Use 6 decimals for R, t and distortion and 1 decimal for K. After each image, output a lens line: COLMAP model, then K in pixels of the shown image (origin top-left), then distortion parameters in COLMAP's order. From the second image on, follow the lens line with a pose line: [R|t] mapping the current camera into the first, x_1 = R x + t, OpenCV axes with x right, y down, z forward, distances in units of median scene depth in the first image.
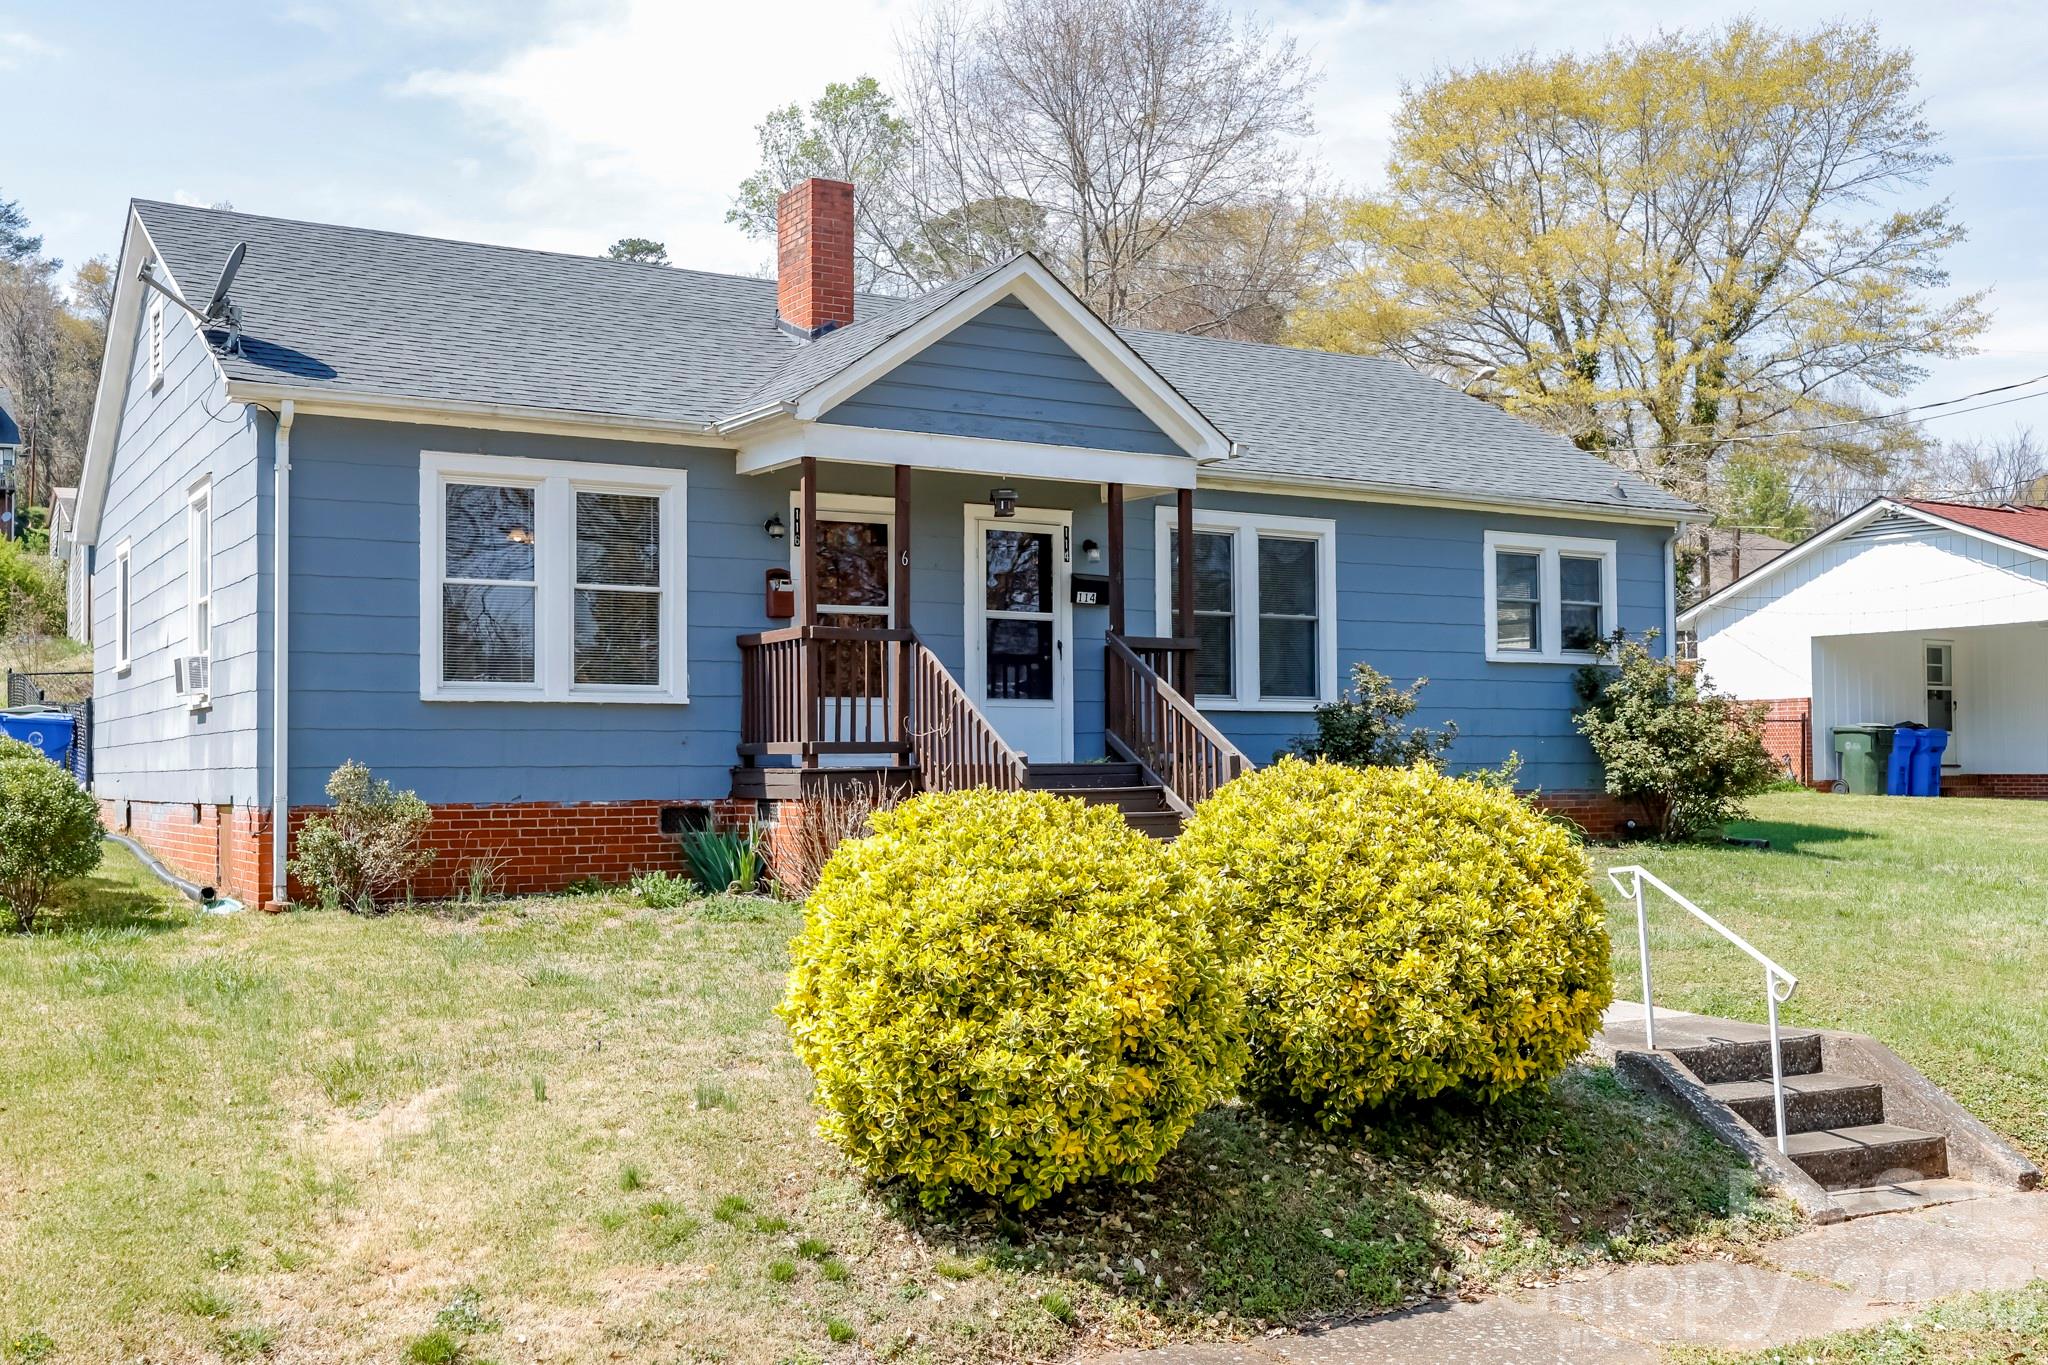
lens RADIAL K [[1992.0, 0, 1027.9], [0, 1992.0, 776.3], [0, 0, 1]] dist [0.000254, -0.014609]
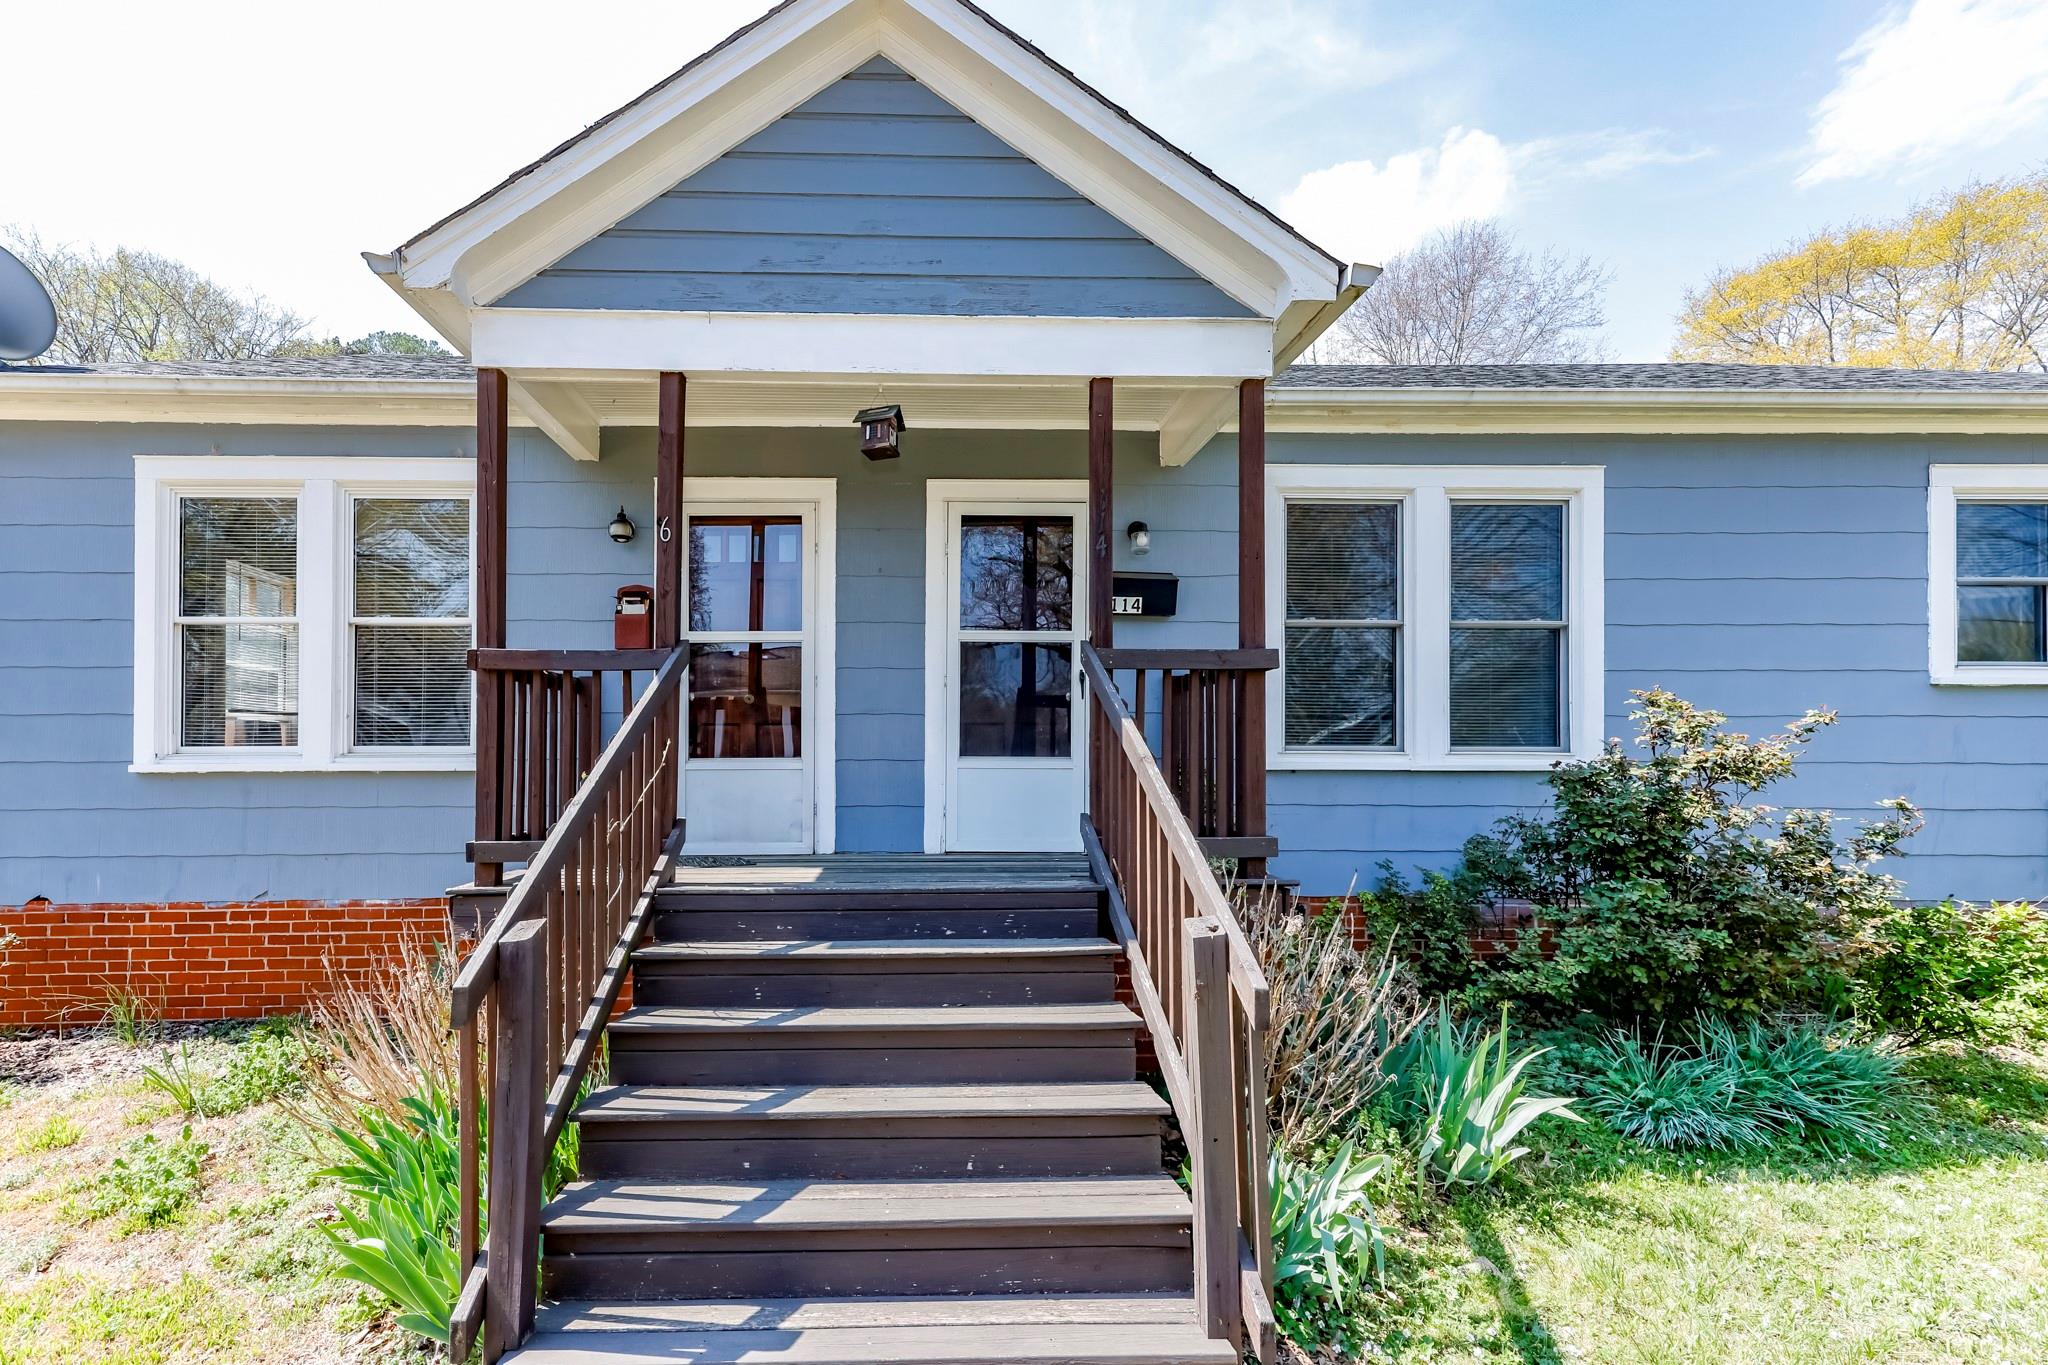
lens RADIAL K [[852.8, 0, 934.1], [0, 852.8, 772.0], [0, 0, 1]] dist [0.012205, 0.000646]
pose [[0.866623, 0.005456, -0.498933, 0.119244], [-0.006375, 0.999980, -0.000138, -0.033587], [0.498922, 0.003301, 0.866641, 0.729775]]
